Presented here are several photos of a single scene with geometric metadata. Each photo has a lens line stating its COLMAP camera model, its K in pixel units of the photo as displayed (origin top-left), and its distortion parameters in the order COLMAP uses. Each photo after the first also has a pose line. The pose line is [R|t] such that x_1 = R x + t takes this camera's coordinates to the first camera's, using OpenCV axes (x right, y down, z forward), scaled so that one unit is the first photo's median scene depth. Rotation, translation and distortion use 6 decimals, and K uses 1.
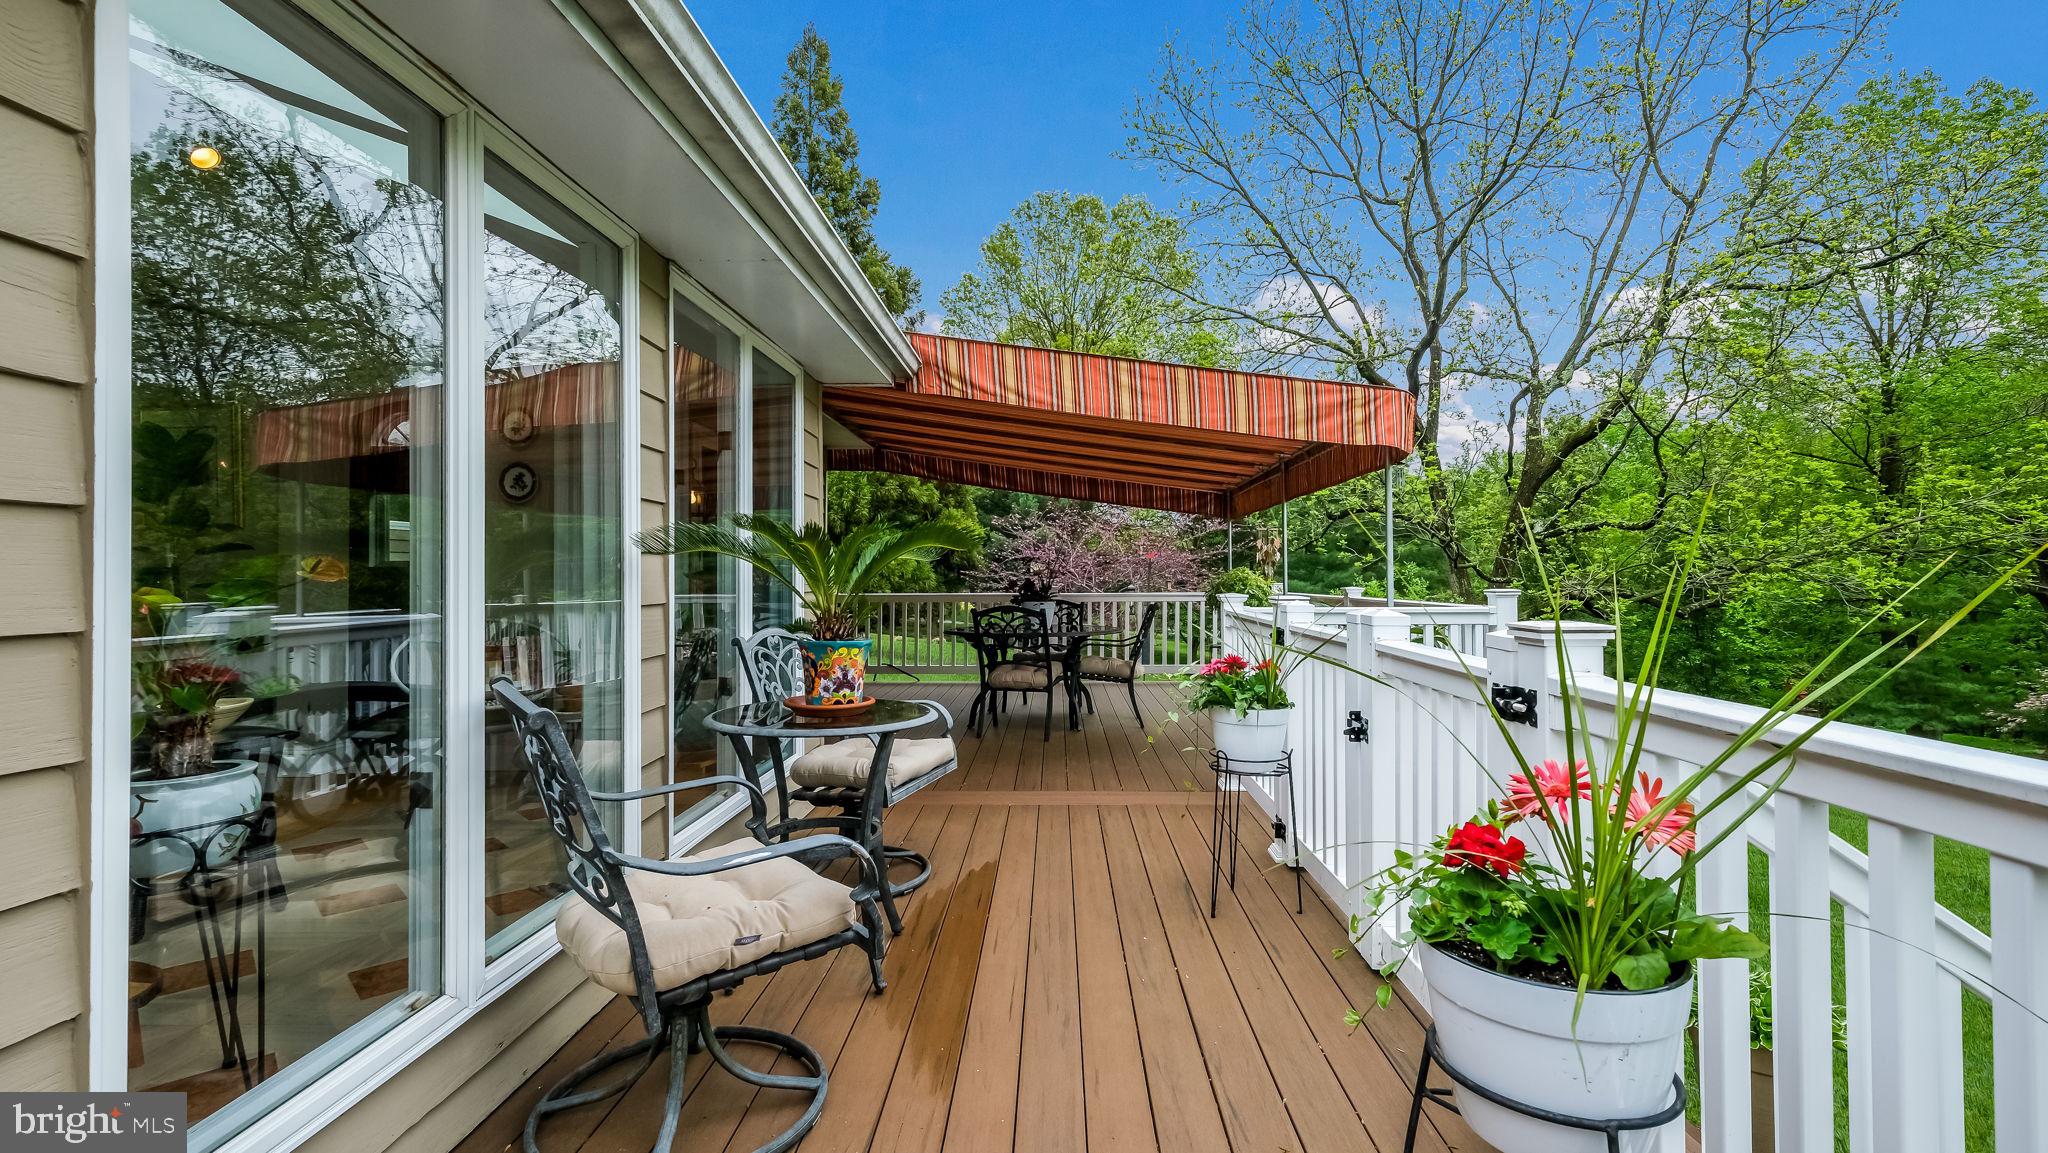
lens RADIAL K [[929.9, 0, 1025.4], [0, 929.9, 560.7], [0, 0, 1]] dist [0.002798, 0.000160]
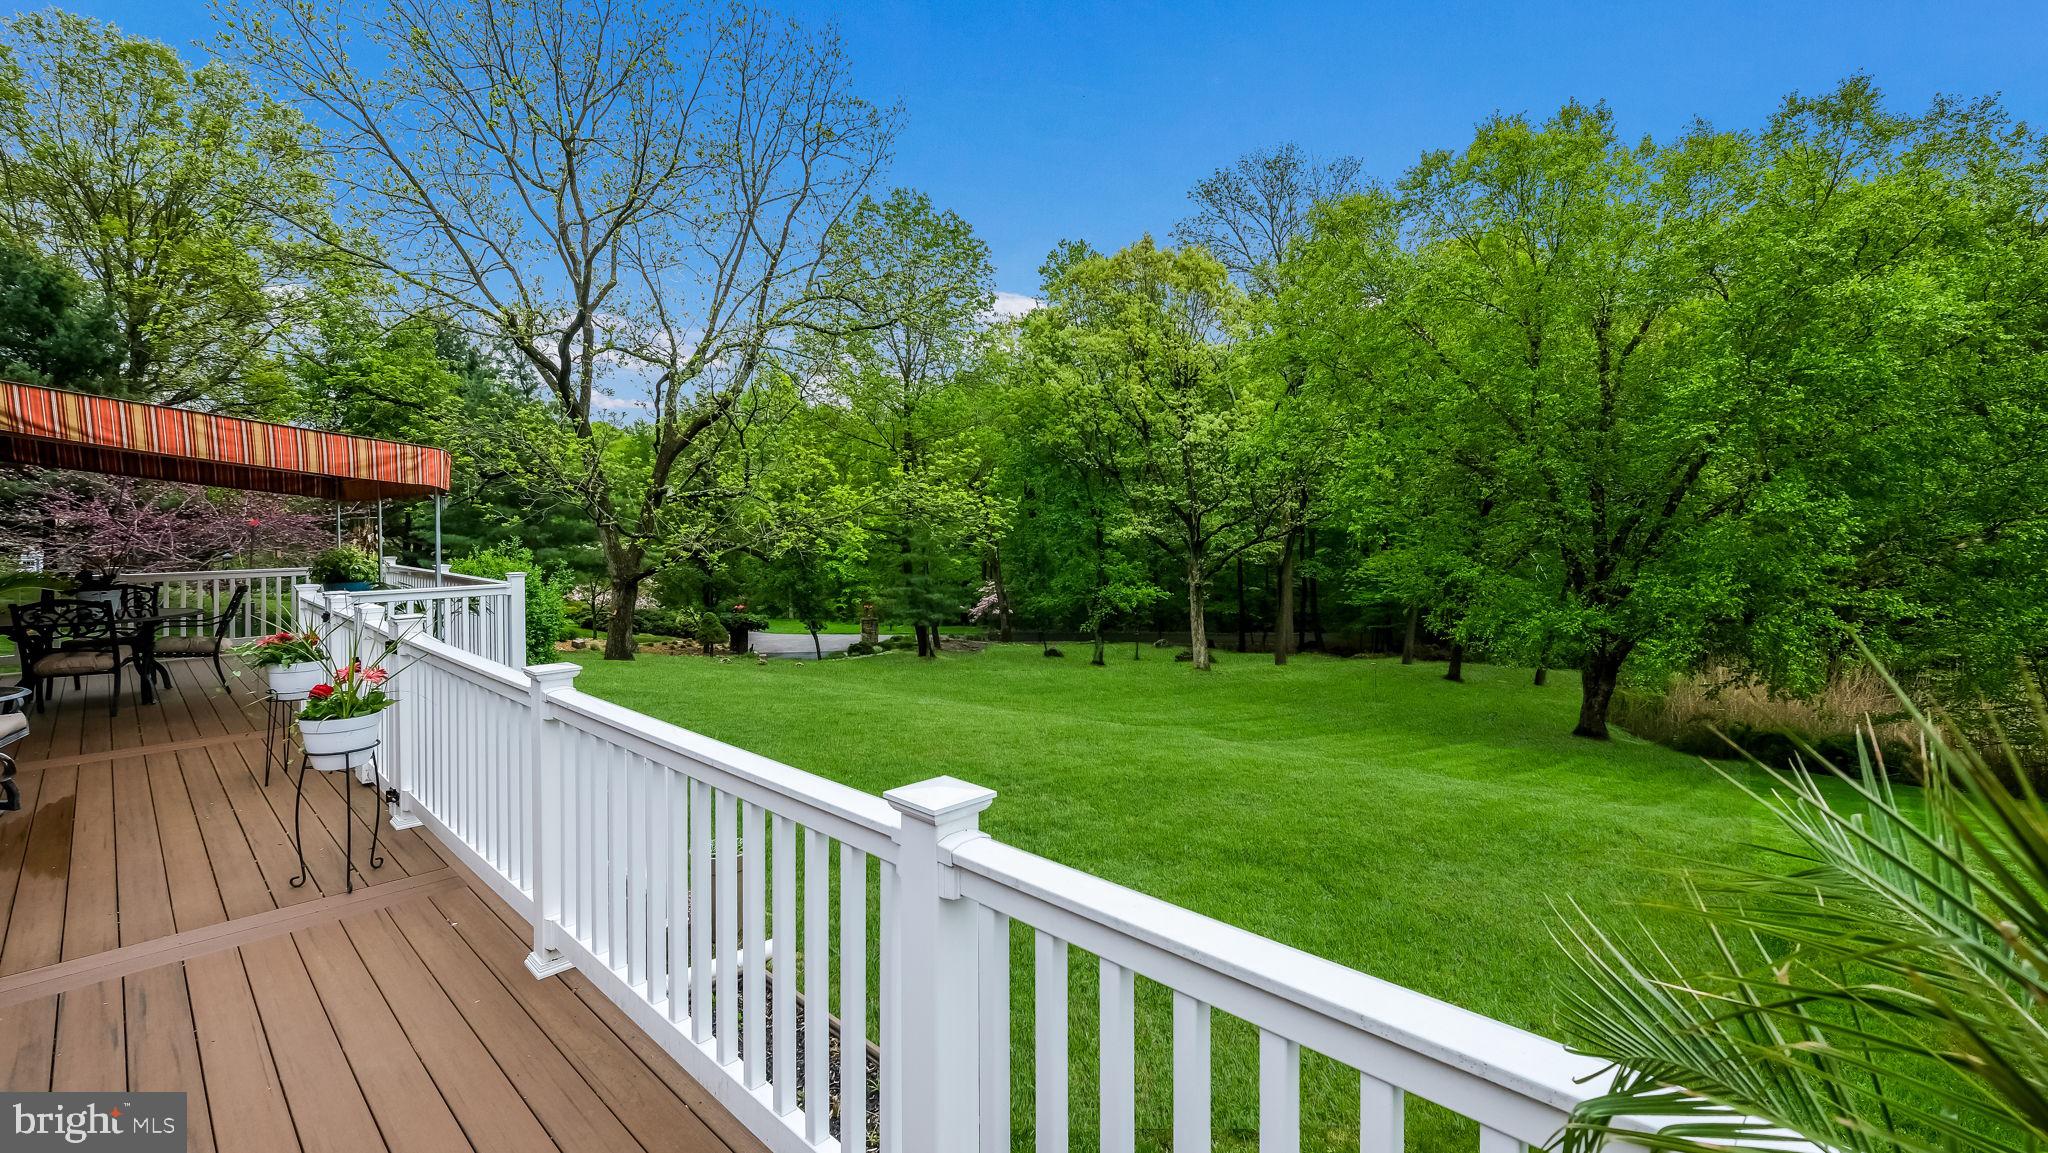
lens RADIAL K [[900.0, 0, 1023.6], [0, 900.0, 527.4], [0, 0, 1]] dist [0.012439, 0.000055]
pose [[0.678734, -0.010744, 0.734305, -0.011944], [-0.008609, 0.999708, 0.022585, -0.022288], [-0.734334, -0.021651, 0.678443, -0.177582]]
